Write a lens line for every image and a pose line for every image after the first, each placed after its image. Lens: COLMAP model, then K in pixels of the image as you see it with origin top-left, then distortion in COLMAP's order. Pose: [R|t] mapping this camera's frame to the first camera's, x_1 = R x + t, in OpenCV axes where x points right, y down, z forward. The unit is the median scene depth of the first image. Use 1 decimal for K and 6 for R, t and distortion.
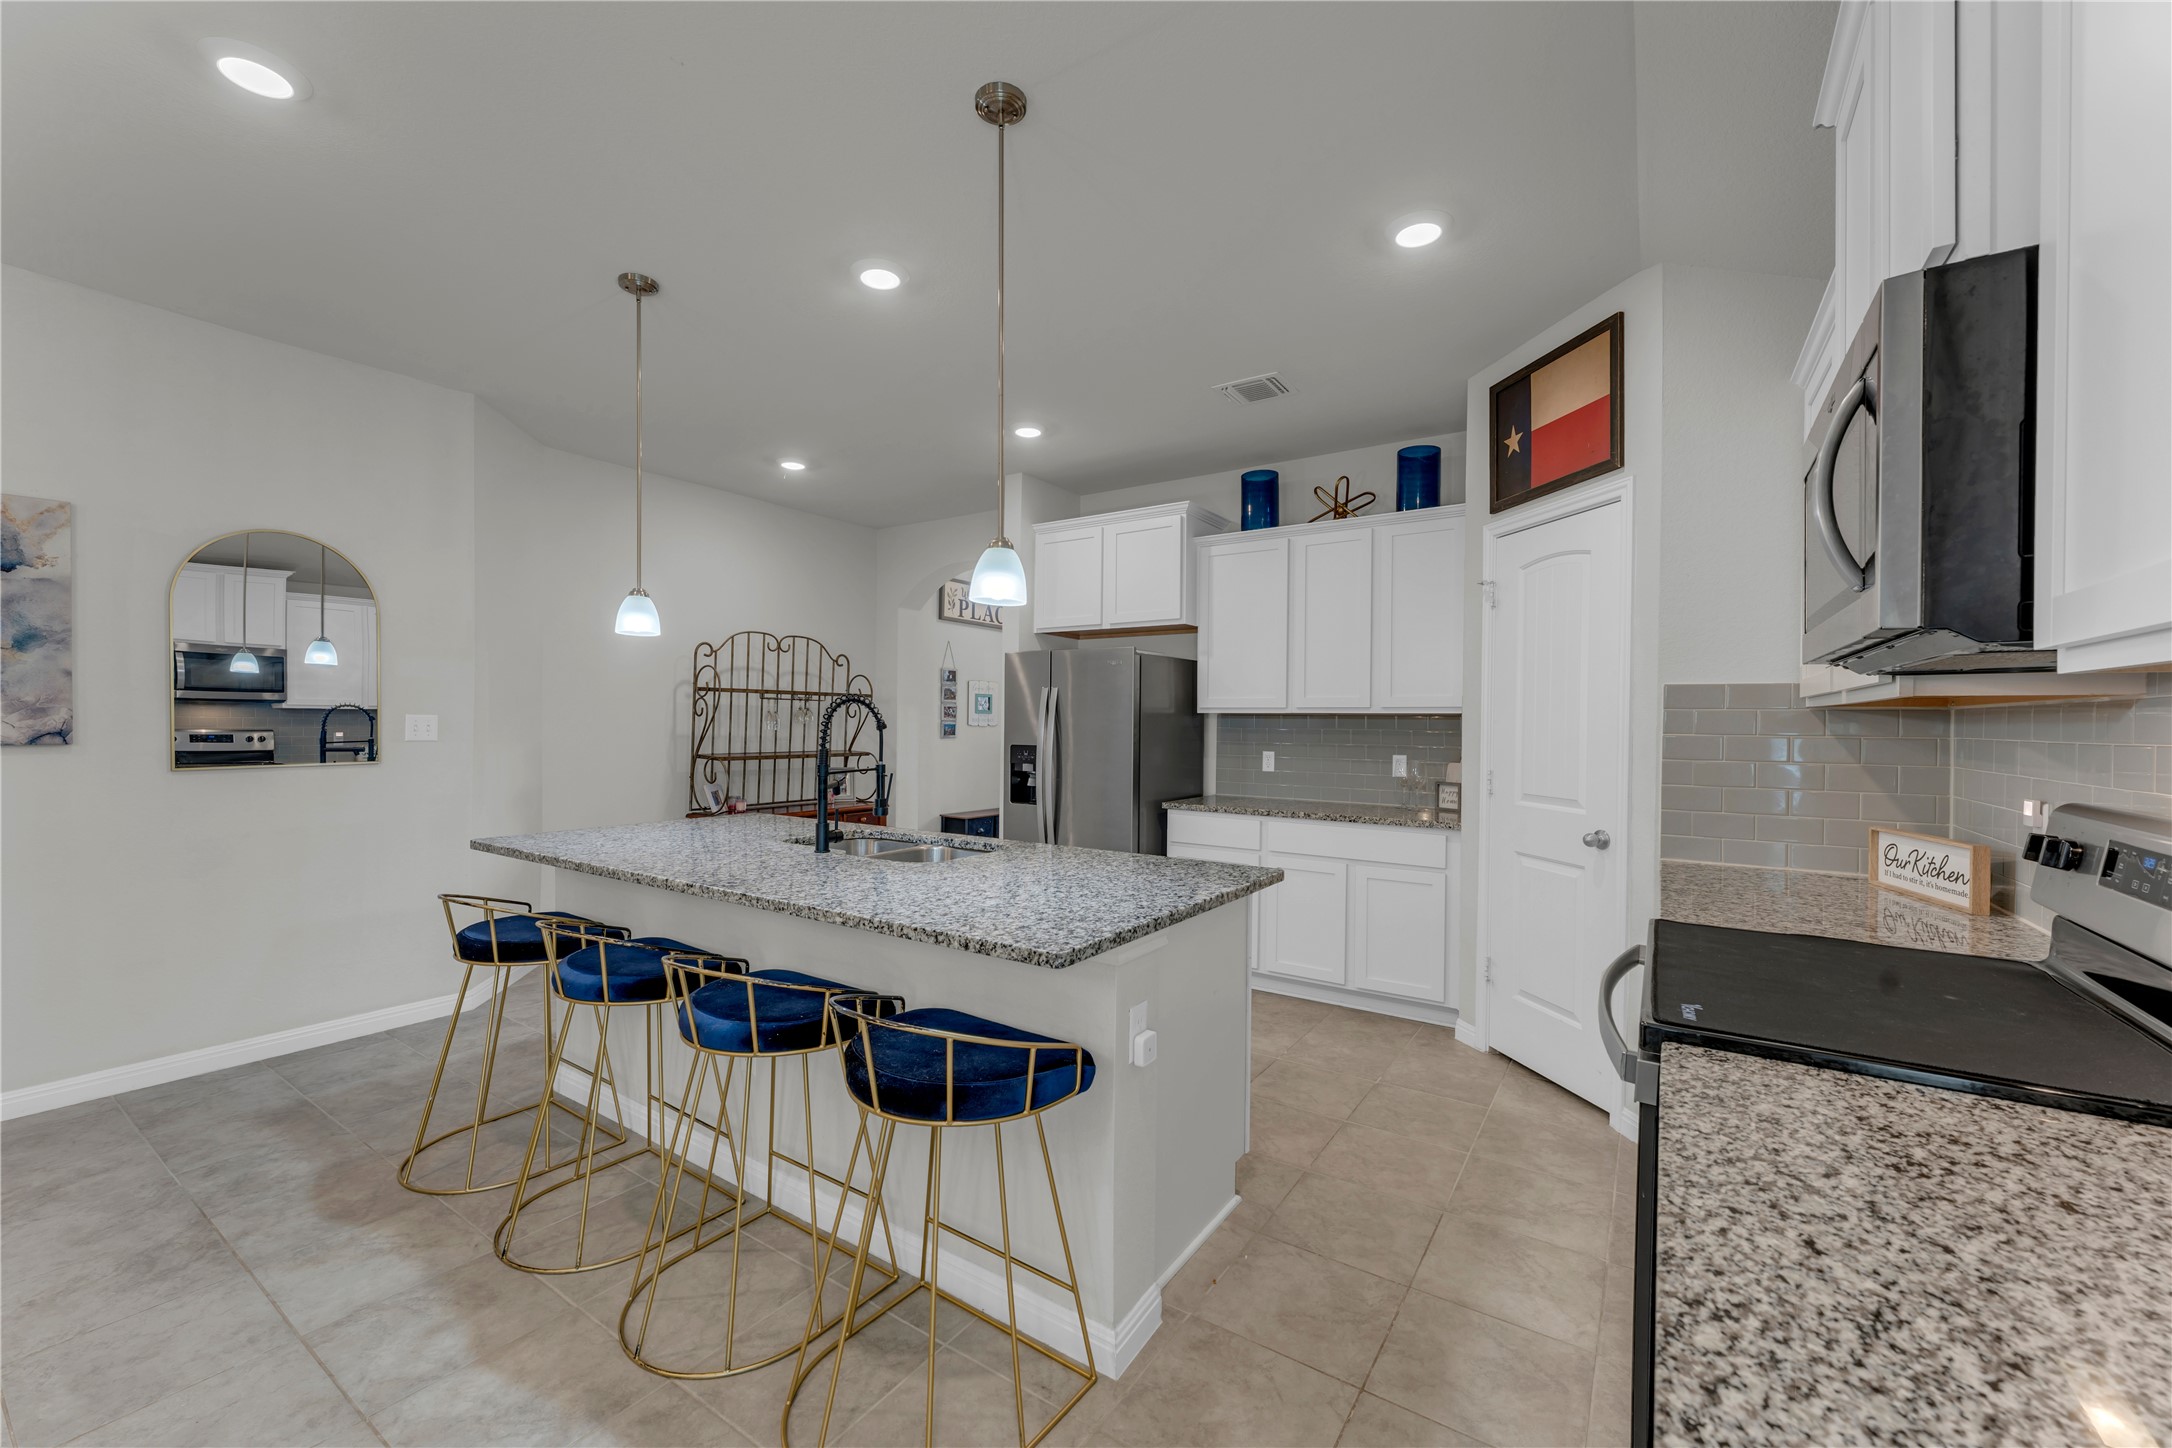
lens RADIAL K [[867.9, 0, 1084.0], [0, 867.9, 729.3], [0, 0, 1]] dist [-0.002381, 0.000045]
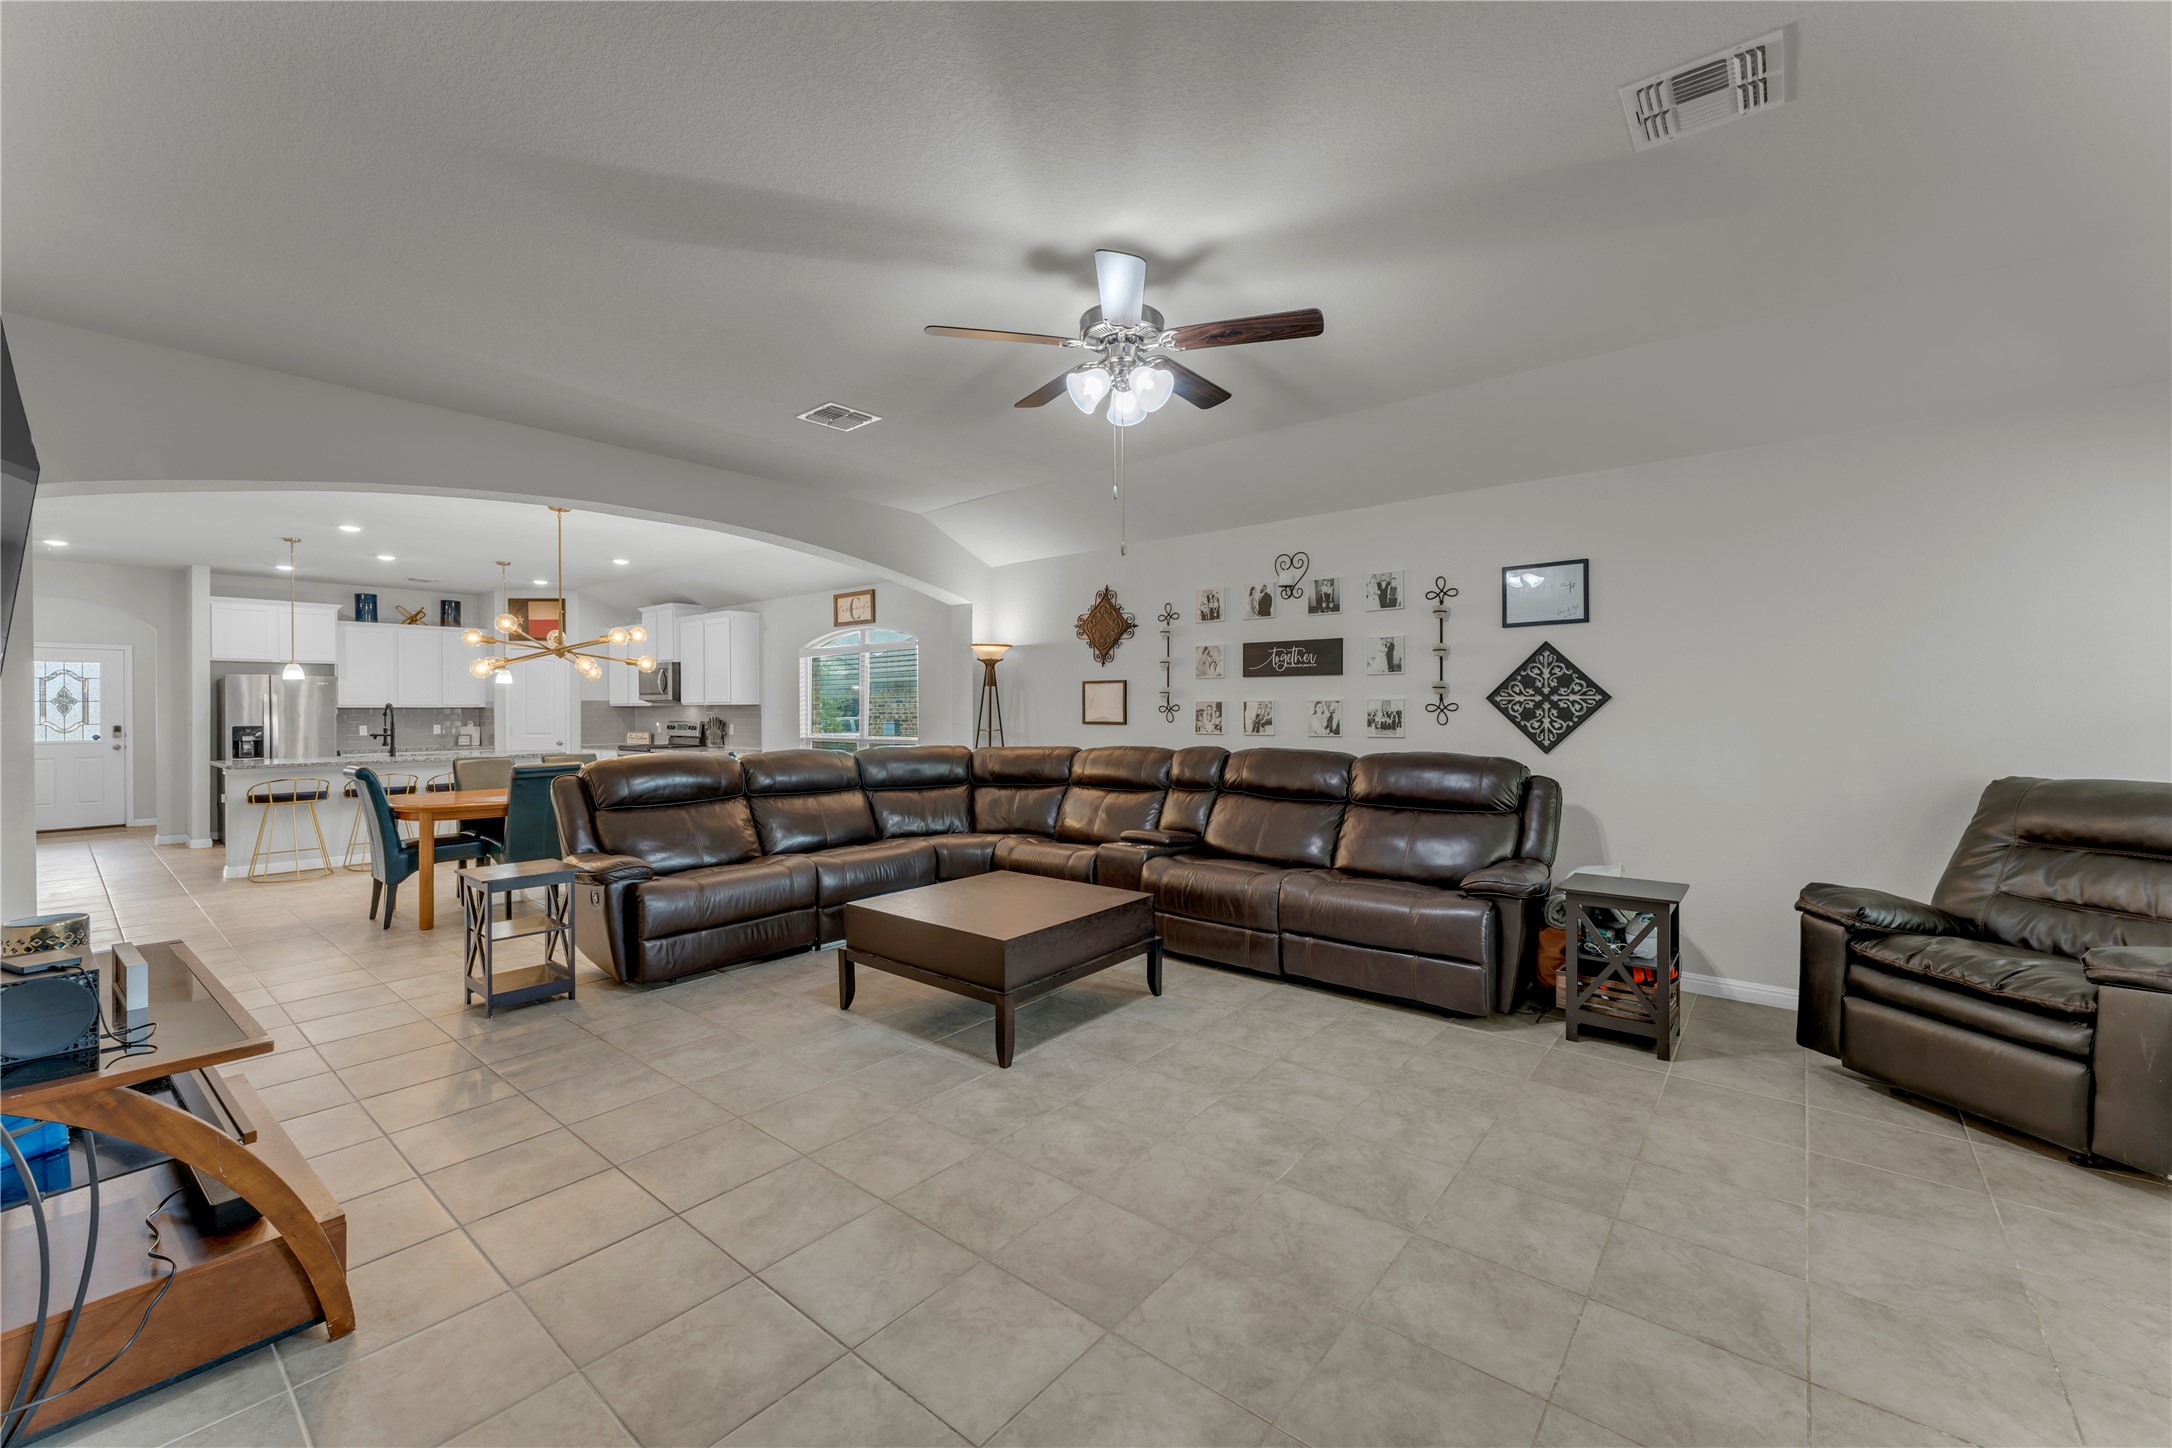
lens RADIAL K [[867.9, 0, 1081.7], [0, 867.9, 711.1], [0, 0, 1]] dist [-0.002381, 0.000045]
pose [[0.095796, -0.011795, 0.995331, -1.917304], [0.015132, 0.999832, 0.010392, -0.005856], [-0.995286, 0.014066, 0.095958, -1.033831]]
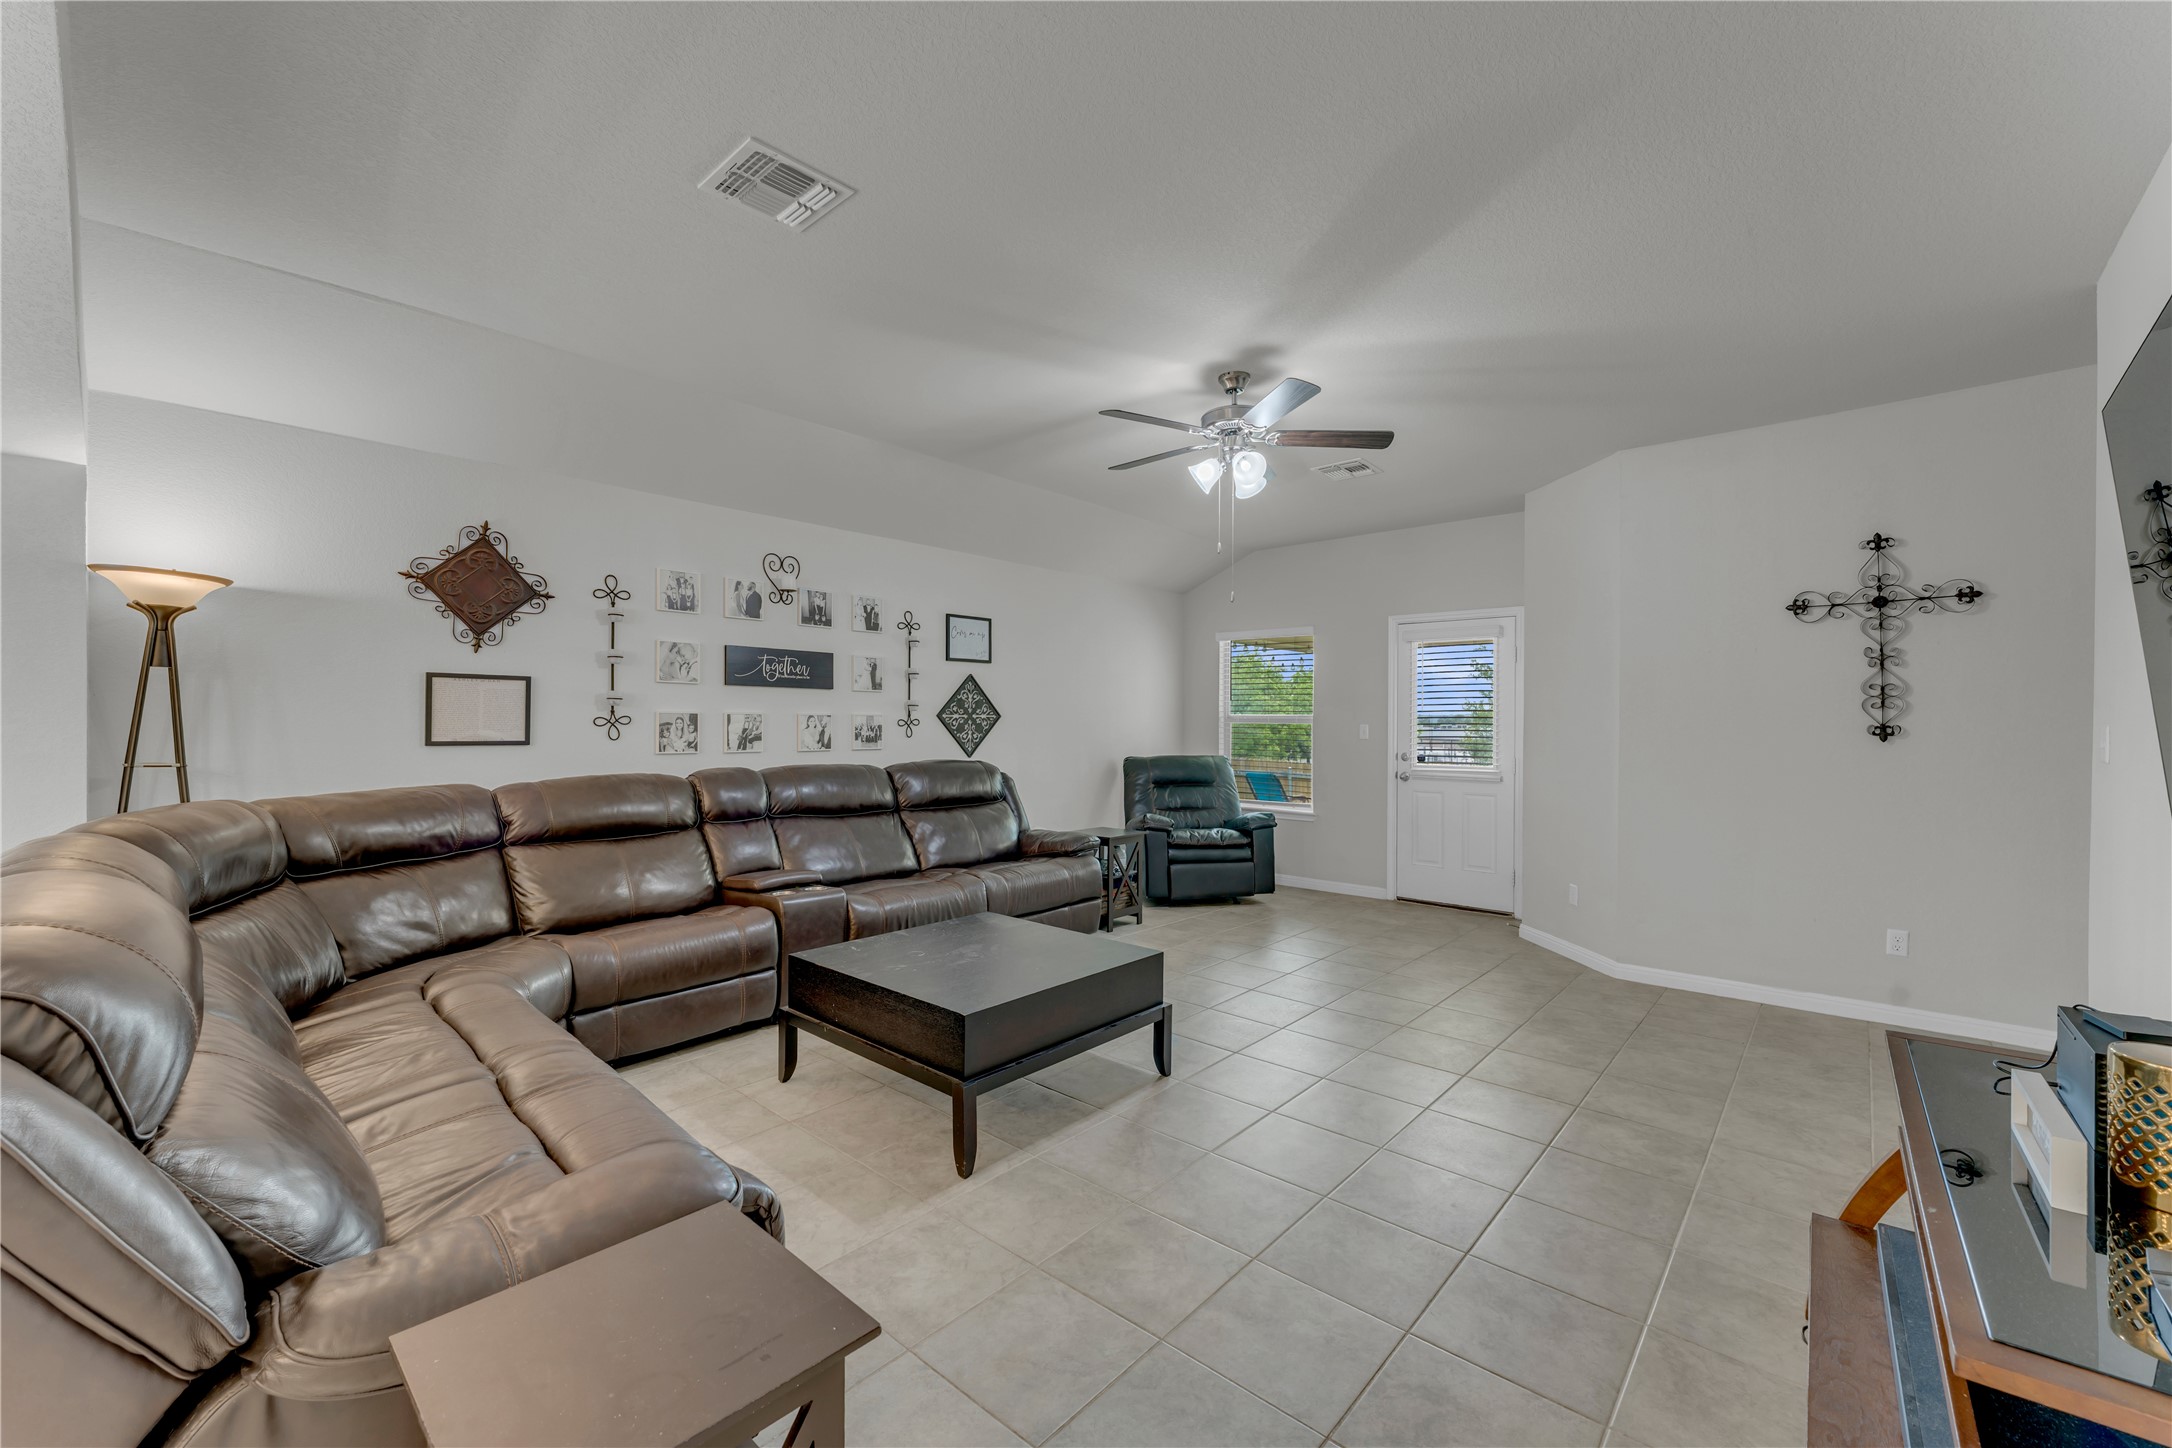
lens RADIAL K [[867.9, 0, 1079.7], [0, 867.9, 727.8], [0, 0, 1]] dist [-0.002381, 0.000045]
pose [[-0.990830, -0.014634, 0.134319, -1.195188], [-0.012548, 0.999787, 0.016363, -0.008718], [-0.134530, 0.014528, -0.990803, -0.118656]]
